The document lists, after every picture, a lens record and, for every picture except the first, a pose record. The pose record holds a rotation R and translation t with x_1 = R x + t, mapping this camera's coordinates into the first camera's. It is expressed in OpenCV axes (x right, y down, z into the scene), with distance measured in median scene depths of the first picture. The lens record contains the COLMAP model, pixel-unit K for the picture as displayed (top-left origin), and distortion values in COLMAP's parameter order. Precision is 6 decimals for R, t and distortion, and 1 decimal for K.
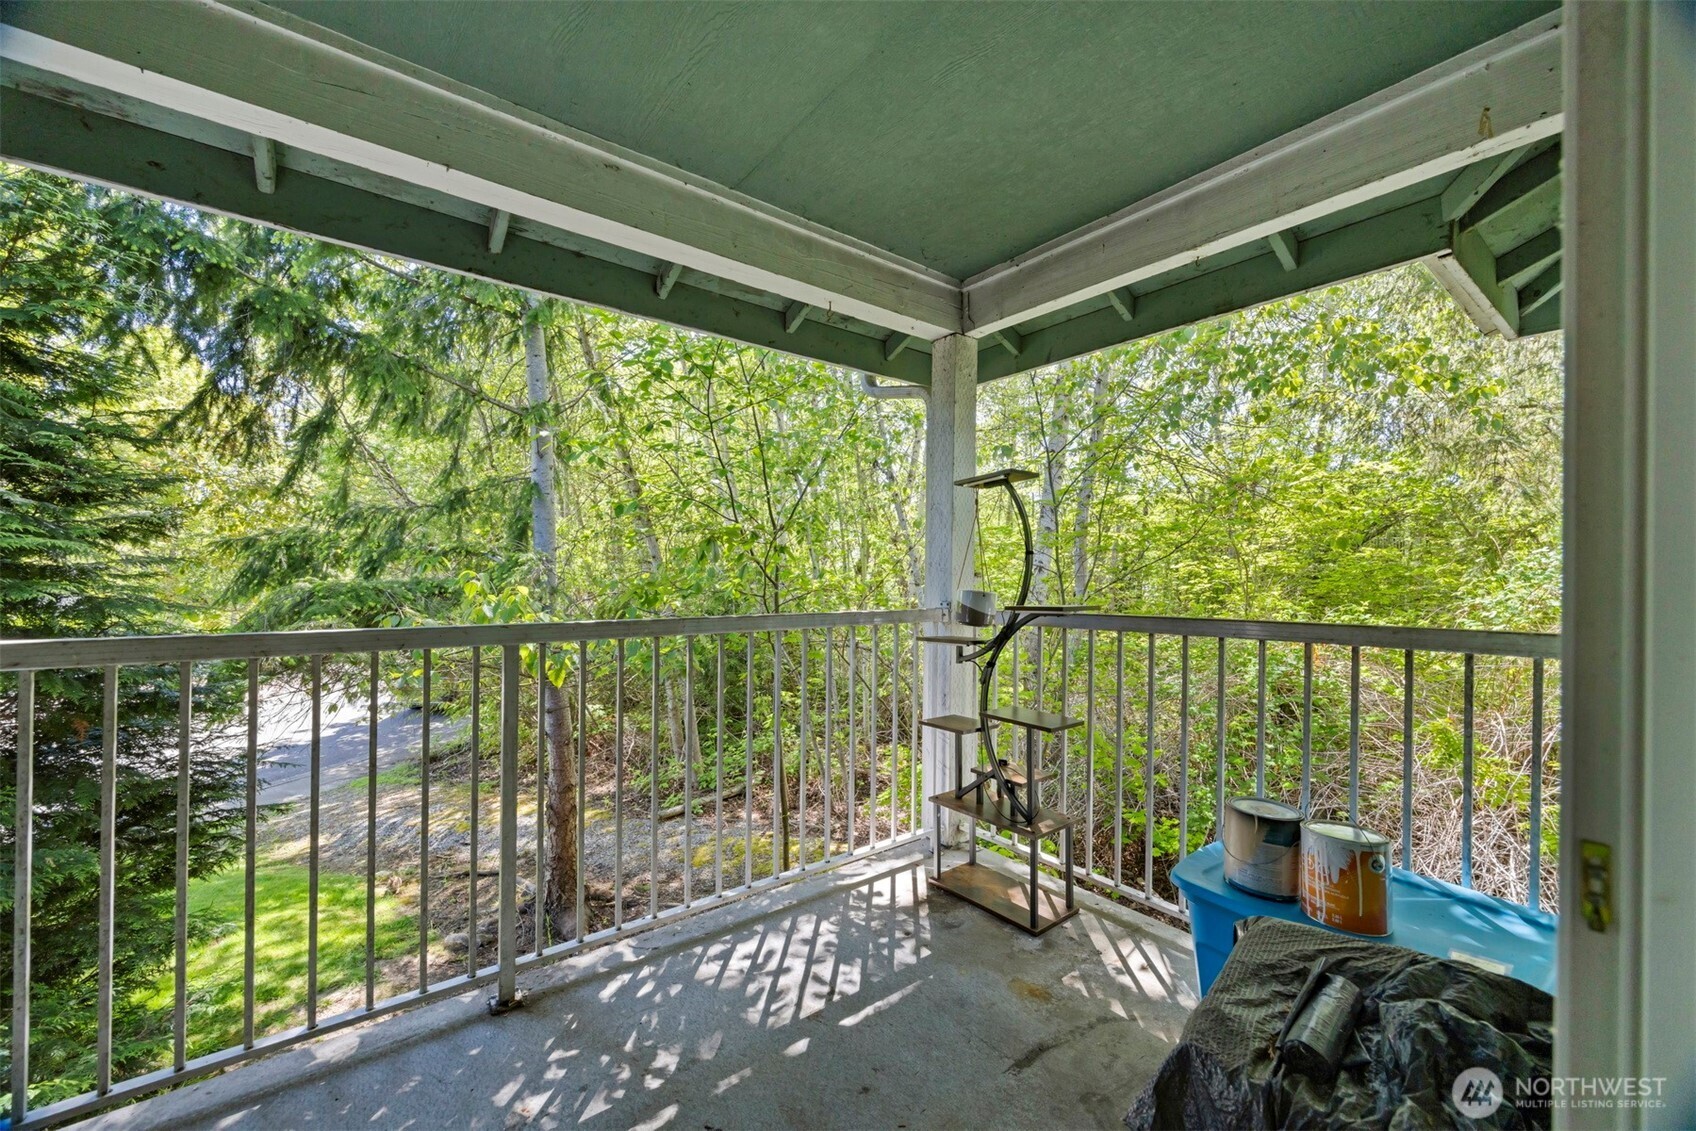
lens RADIAL K [[654.6, 0, 845.9], [0, 654.6, 572.6], [0, 0, 1]] dist [-0.002322, -0.000546]
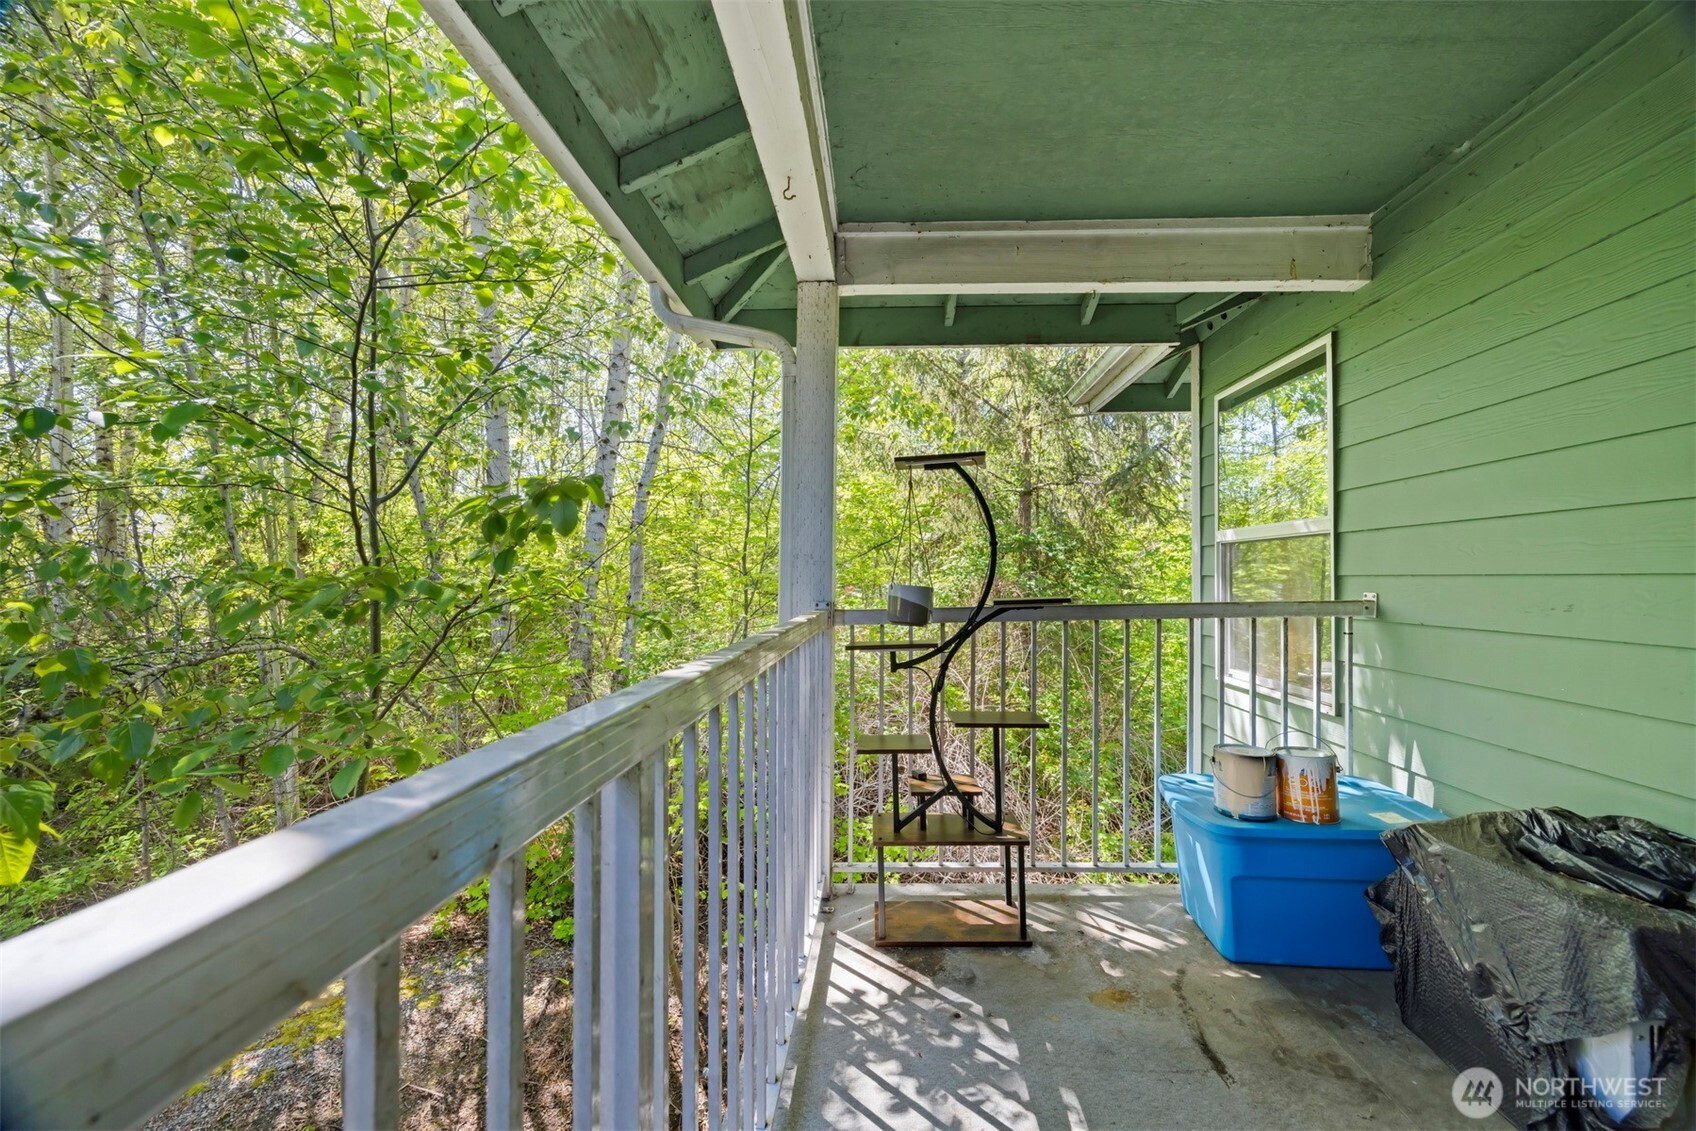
lens RADIAL K [[654.6, 0, 854.4], [0, 654.6, 562.3], [0, 0, 1]] dist [-0.002322, -0.000546]
pose [[0.634851, 0.001413, 0.772633, -0.556091], [0.005859, 0.999961, -0.006643, 0.000846], [-0.772612, 0.008744, 0.634818, 0.539618]]
